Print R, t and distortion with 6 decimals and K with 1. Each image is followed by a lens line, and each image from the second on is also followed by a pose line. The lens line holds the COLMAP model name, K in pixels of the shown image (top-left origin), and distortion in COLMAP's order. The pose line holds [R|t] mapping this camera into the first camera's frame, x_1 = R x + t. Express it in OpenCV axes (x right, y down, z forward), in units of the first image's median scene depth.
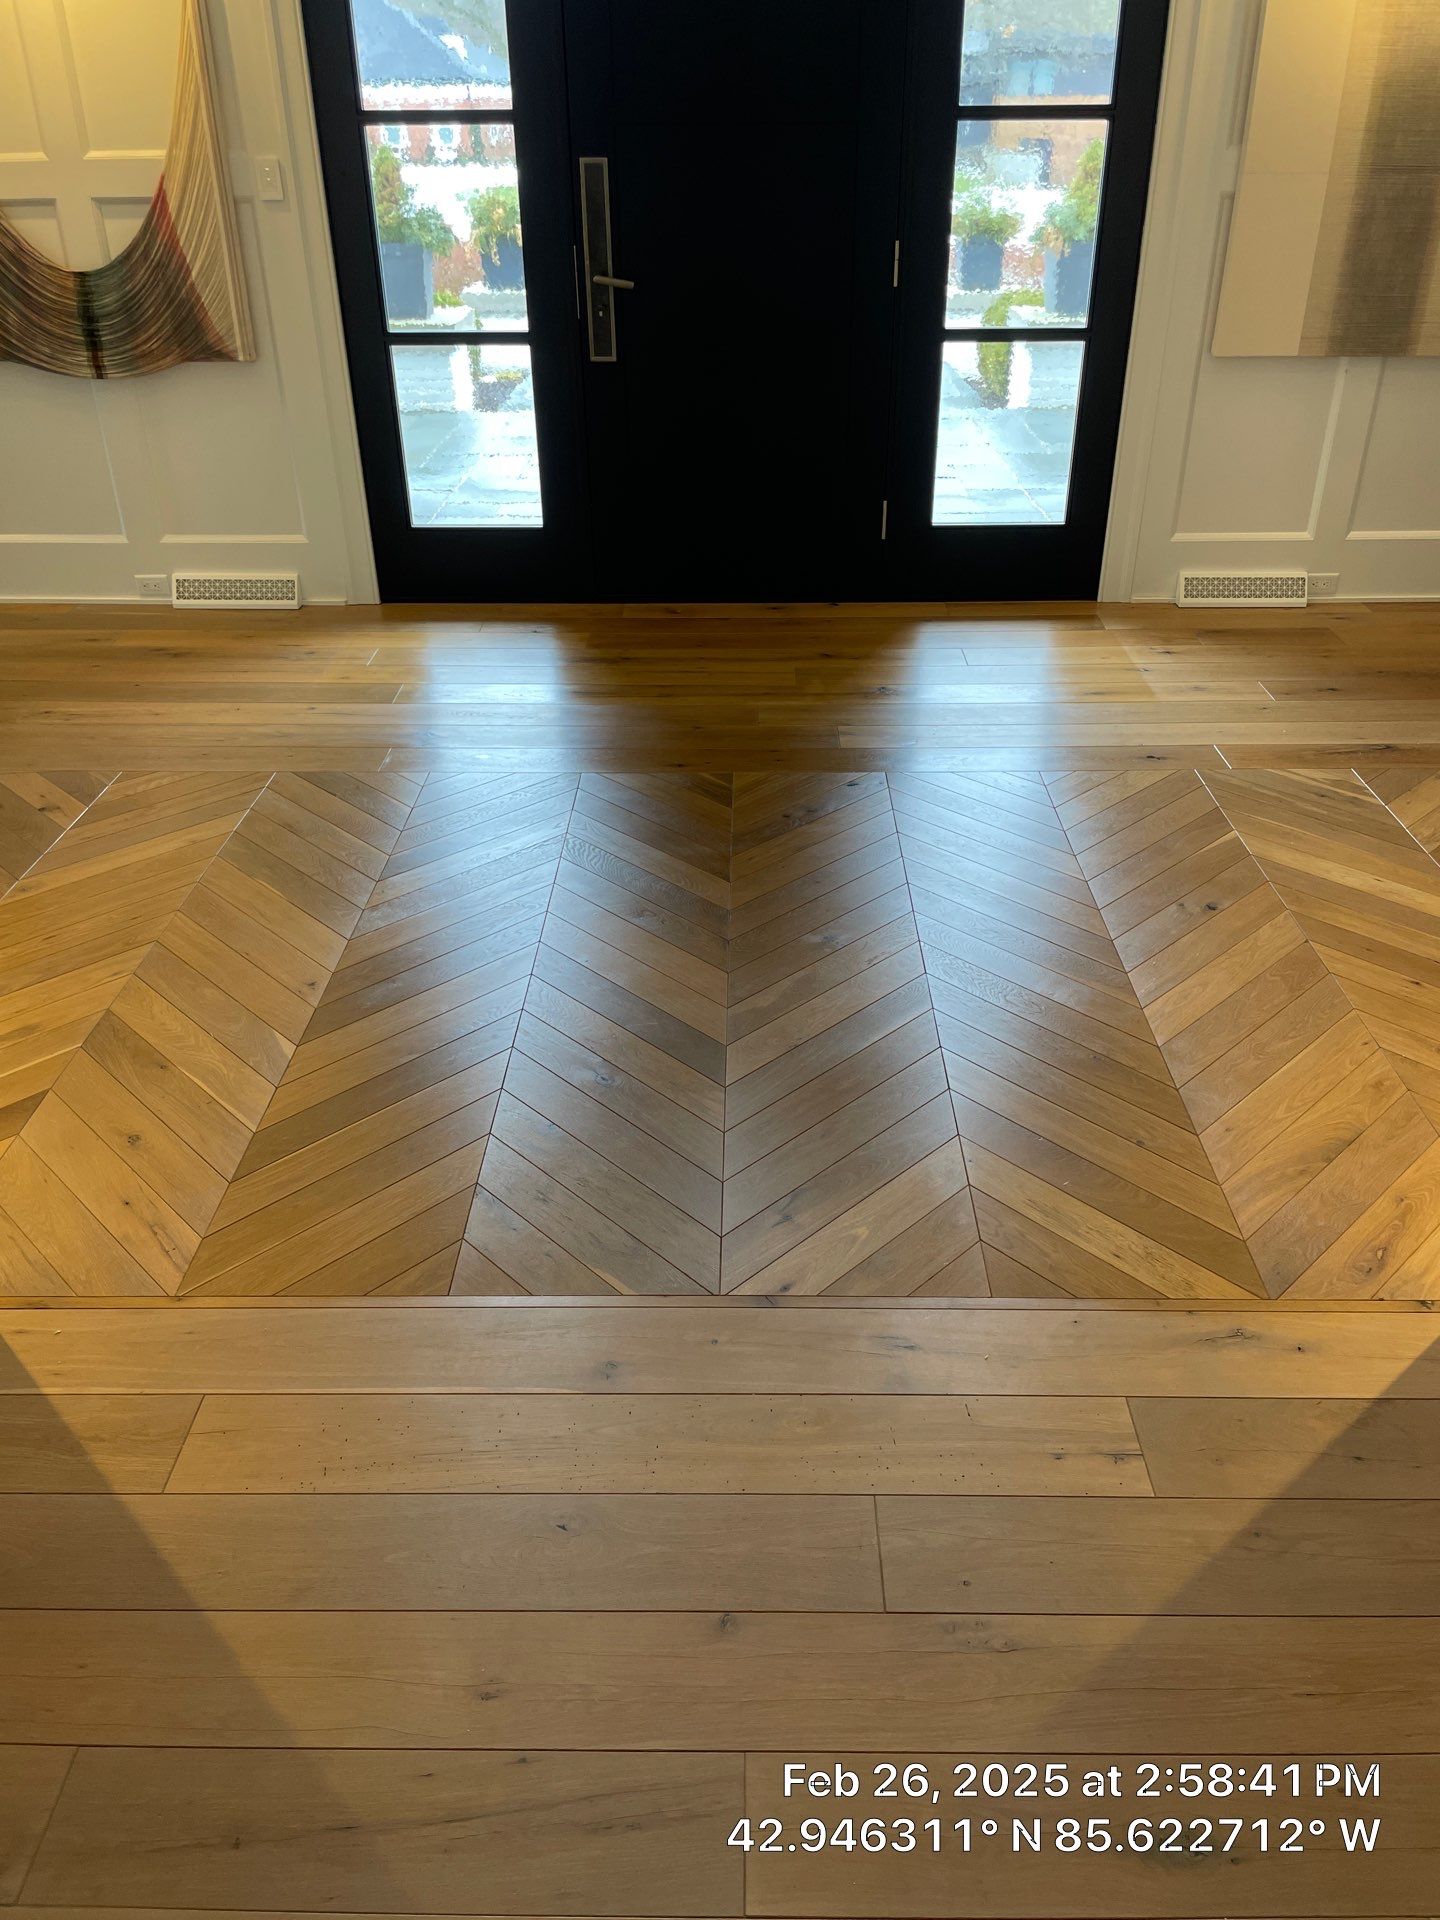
lens RADIAL K [[1456.4, 0, 724.2], [0, 1456.4, 954.0], [0, 0, 1]] dist [0.074118, -0.097576]
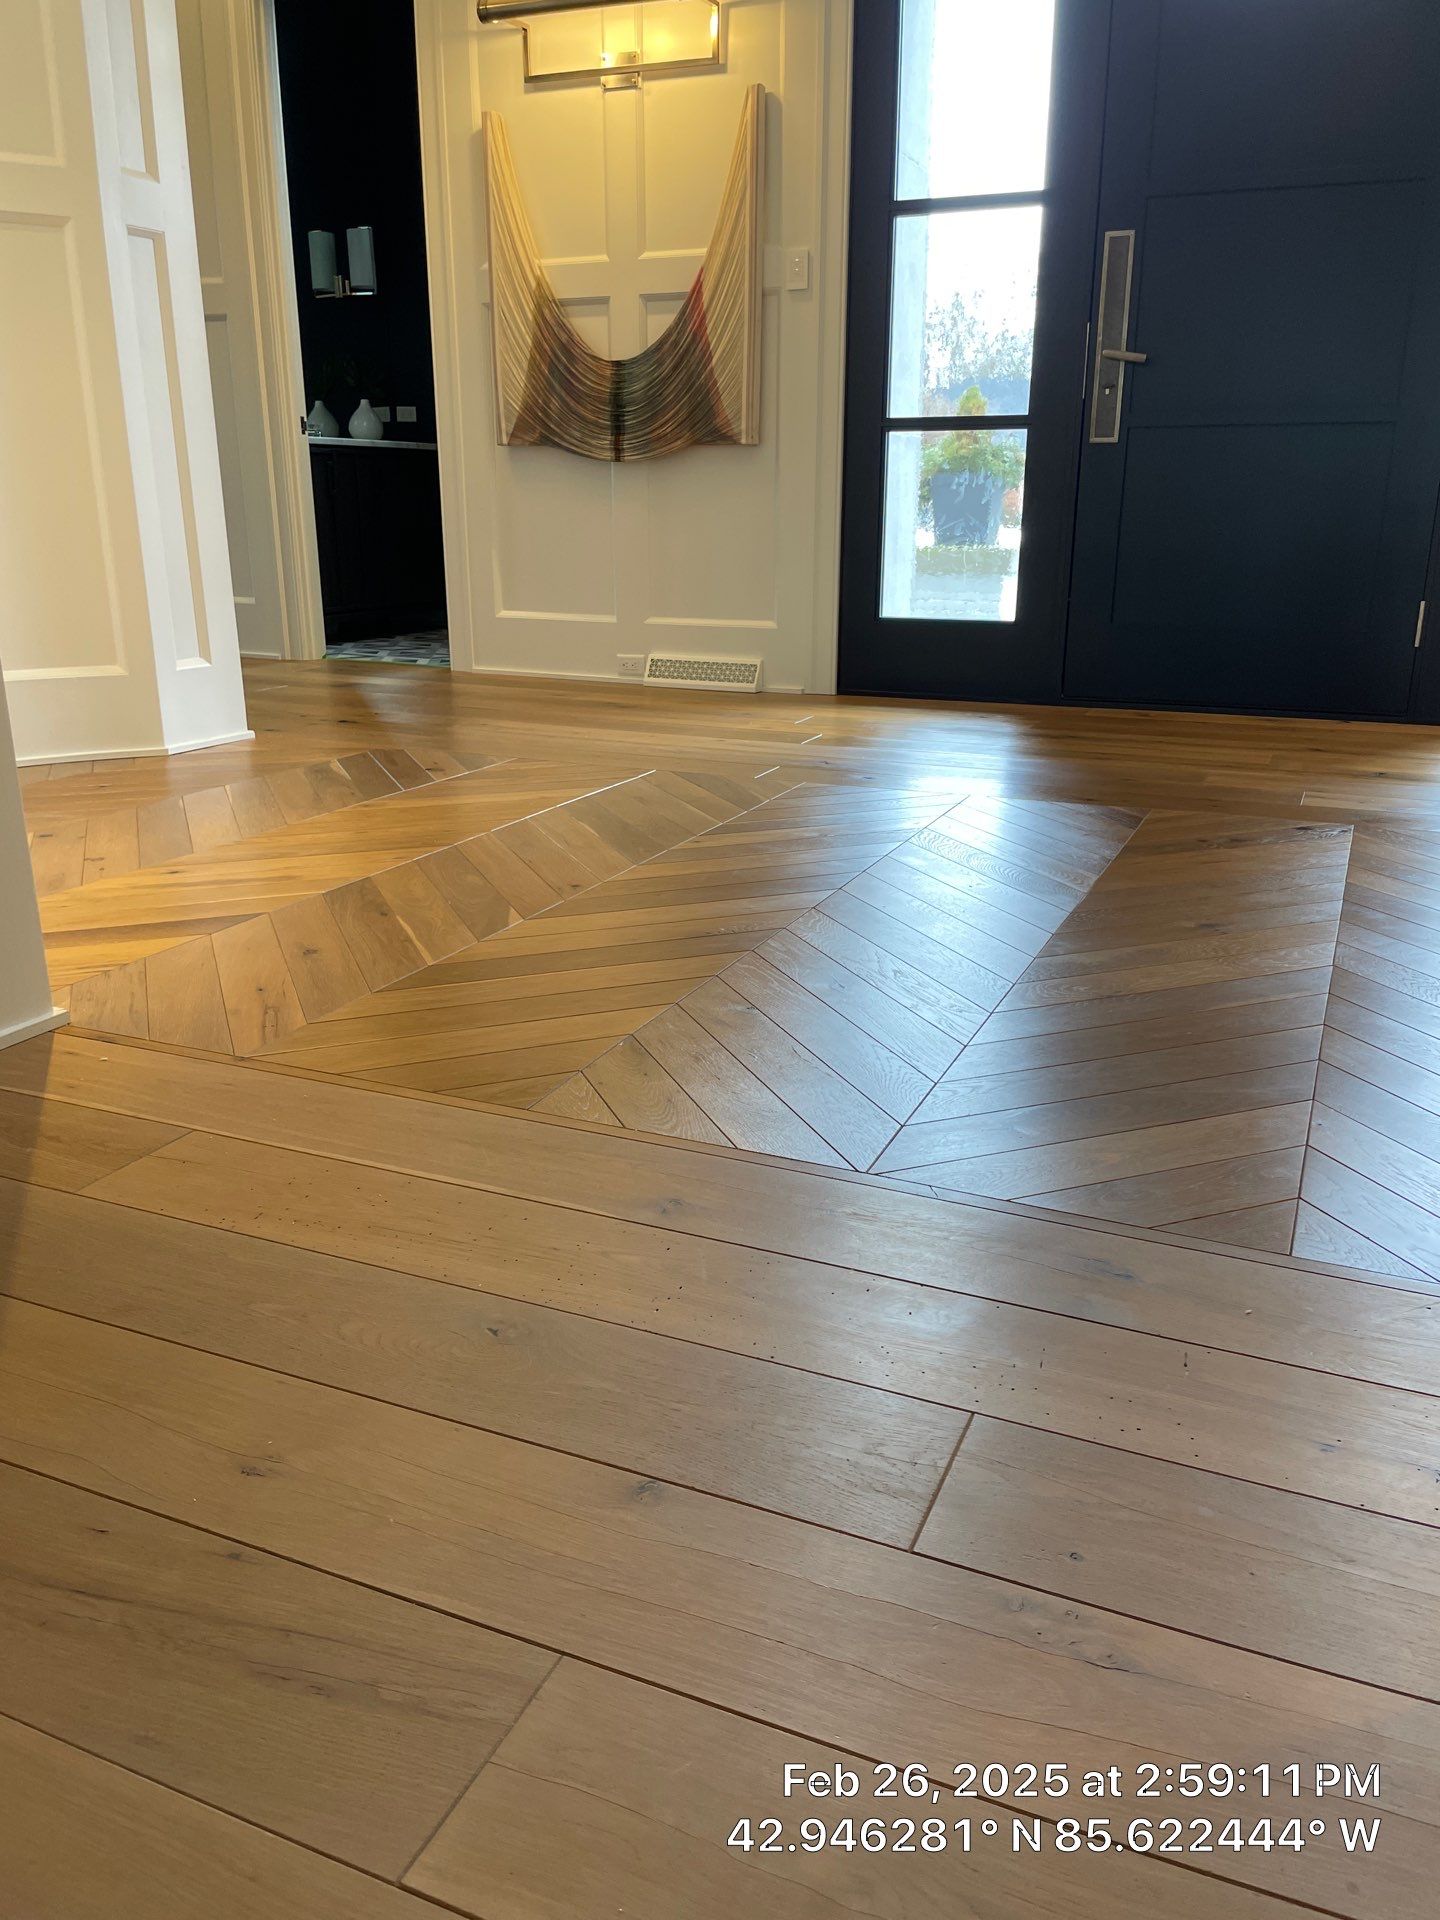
lens RADIAL K [[1456.4, 0, 724.2], [0, 1456.4, 954.0], [0, 0, 1]] dist [0.074118, -0.097576]
pose [[0.922626, 0.129272, -0.363388, 0.078054], [-0.203613, 0.963423, -0.174233, 0.121913], [0.327573, 0.234743, 0.915201, 0.147926]]
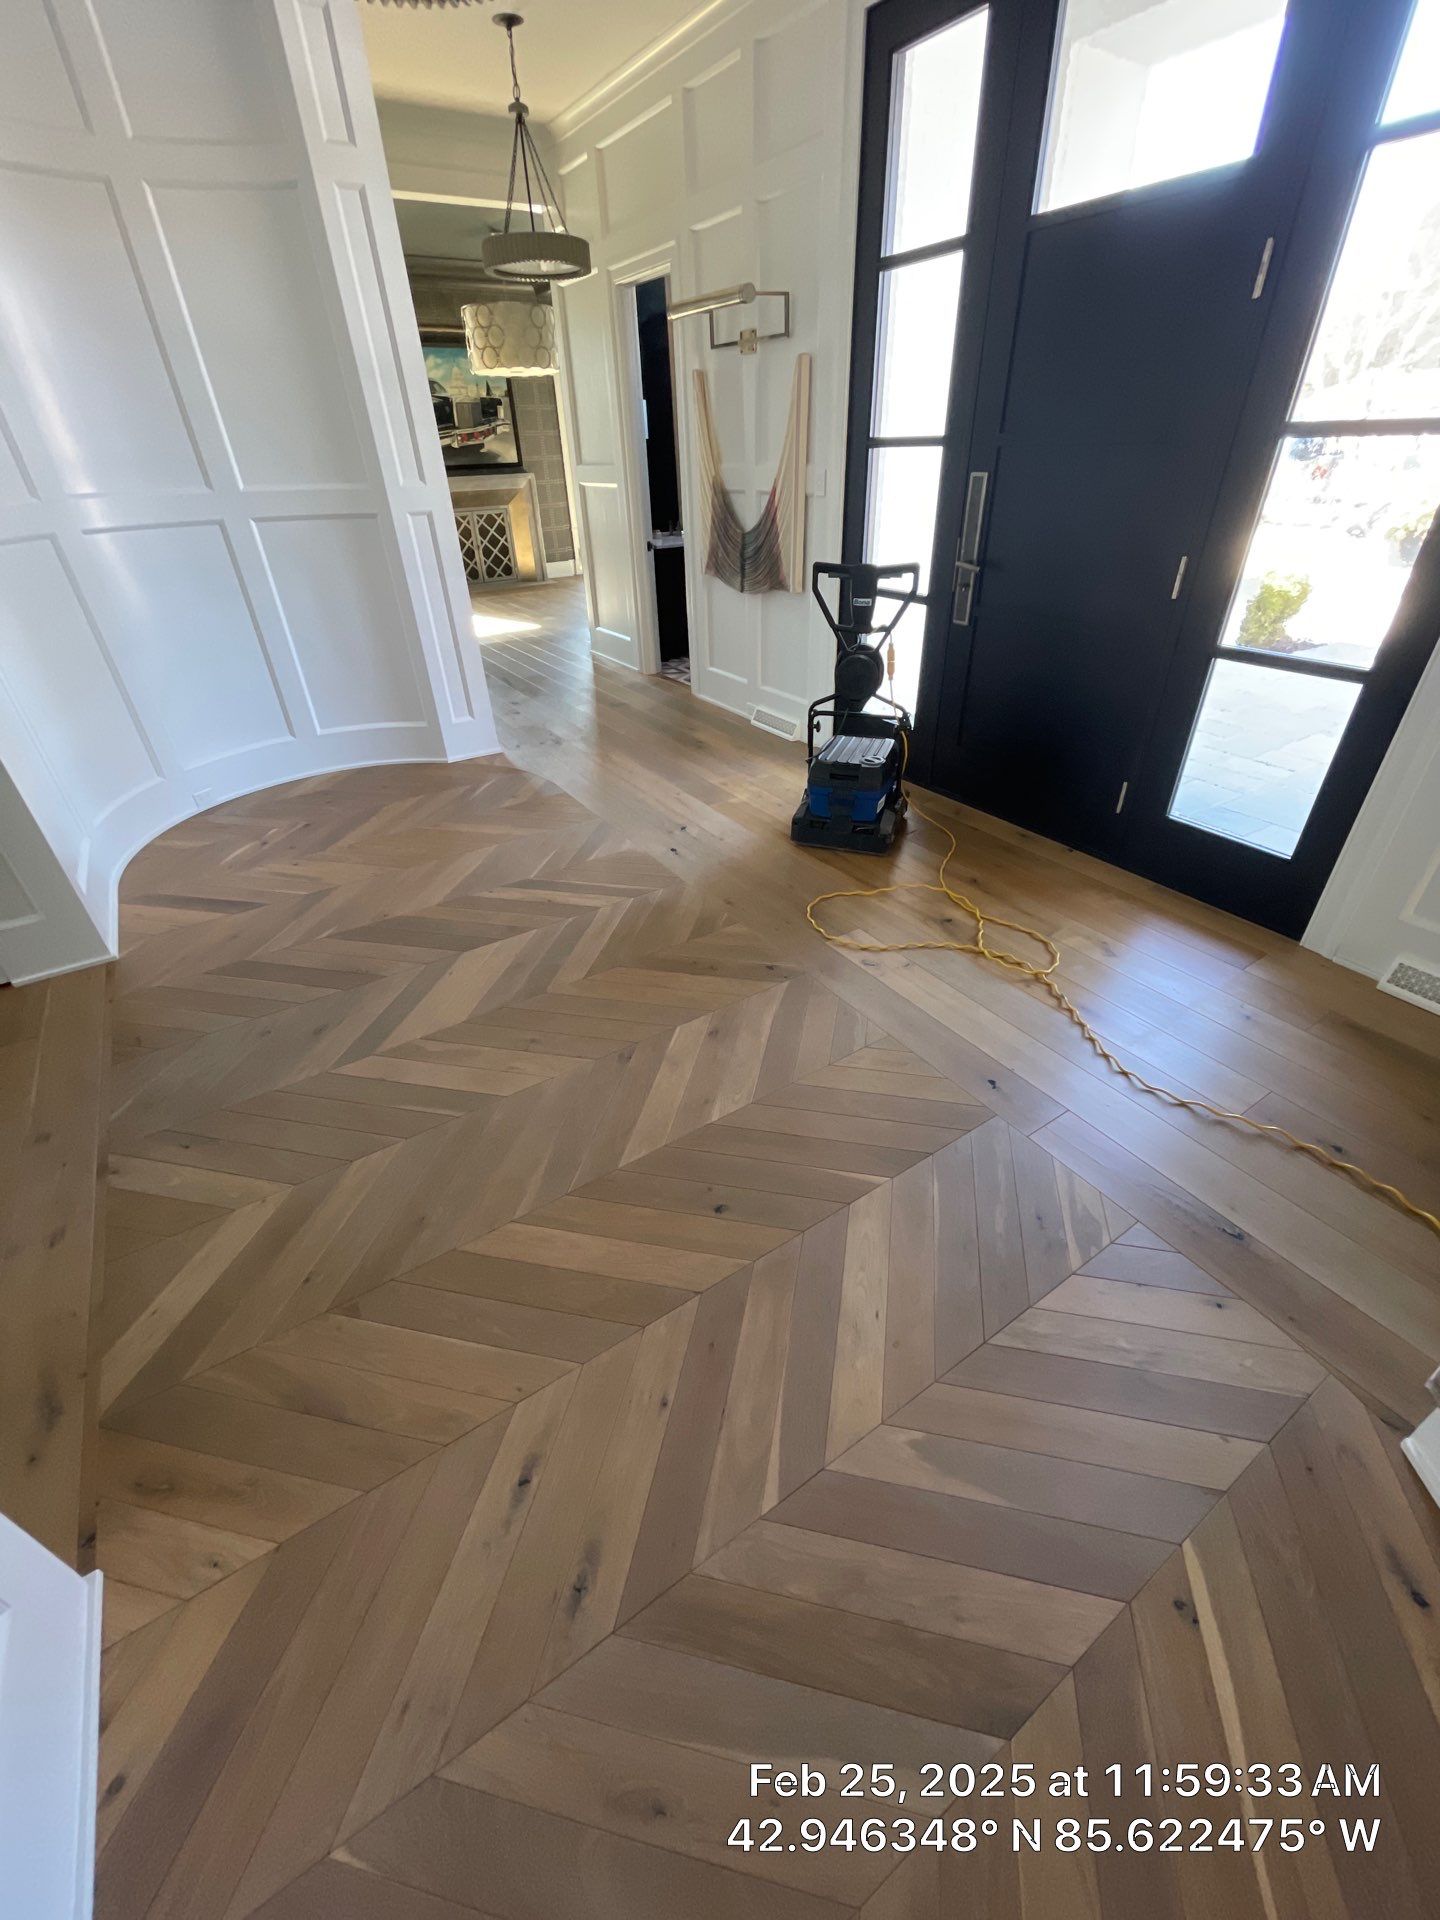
lens RADIAL K [[771.1, 0, 710.3], [0, 771.1, 953.2], [0, 0, 1]] dist [-0.001224, -0.000040]
pose [[0.557493, 0.449617, -0.697887, 0.430392], [-0.395156, 0.883021, 0.253229, -0.227519], [0.730105, 0.134601, 0.669947, 0.402430]]
